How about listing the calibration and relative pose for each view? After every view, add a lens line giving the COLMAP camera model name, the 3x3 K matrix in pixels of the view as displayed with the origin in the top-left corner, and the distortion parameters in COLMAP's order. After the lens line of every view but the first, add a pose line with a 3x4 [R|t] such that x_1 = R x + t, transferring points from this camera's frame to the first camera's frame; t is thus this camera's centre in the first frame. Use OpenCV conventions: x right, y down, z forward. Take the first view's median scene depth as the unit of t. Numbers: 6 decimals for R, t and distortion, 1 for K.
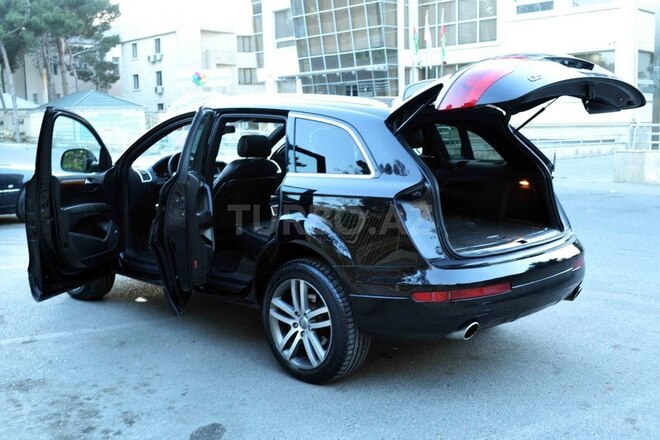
lens RADIAL K [[752.1, 0, 300.4], [0, 752.1, 220.0], [0, 0, 1]] dist [-0.066452, 0.000000]
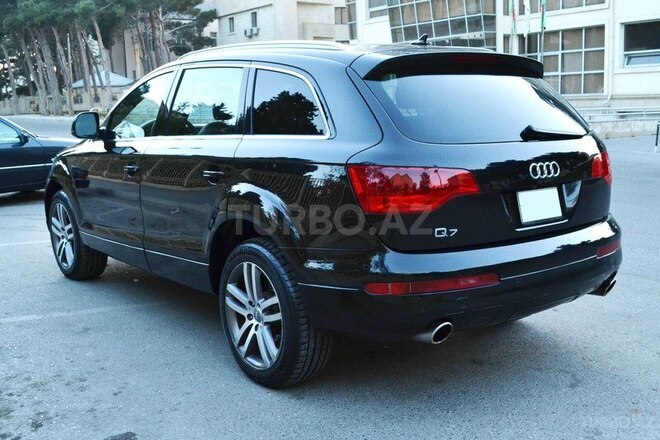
lens RADIAL K [[752.1, 0, 313.2], [0, 752.1, 235.0], [0, 0, 1]] dist [-0.066452, 0.000000]
pose [[0.990751, 0.013097, -0.135059, 0.173814], [-0.006459, 0.998755, 0.049464, 0.006632], [0.135538, -0.048135, 0.989602, 0.182273]]
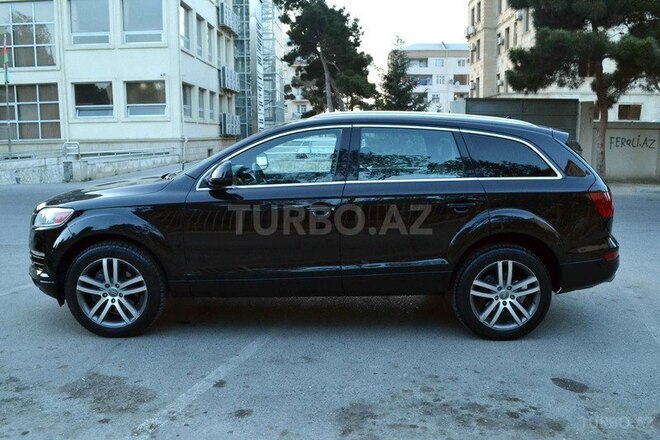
lens RADIAL K [[626.4, 0, 326.7], [0, 626.4, 221.8], [0, 0, 1]] dist [-0.112838, 0.000000]
pose [[0.688249, -0.081182, 0.720918, -0.931469], [0.080394, 0.996134, 0.035423, -0.045584], [-0.721006, 0.033578, 0.692115, 0.481076]]
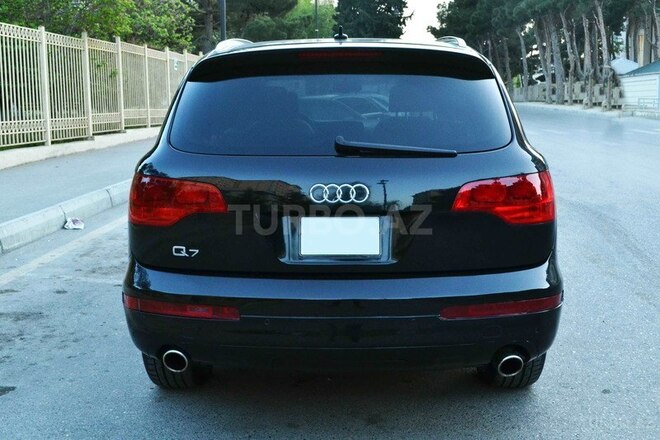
lens RADIAL K [[774.4, 0, 311.4], [0, 774.4, 217.7], [0, 0, 1]] dist [-0.080342, 0.000000]
pose [[0.690741, 0.115644, -0.713795, 0.714172], [-0.091959, 0.993162, 0.071917, -0.044705], [0.717231, 0.015964, 0.696652, 0.504554]]
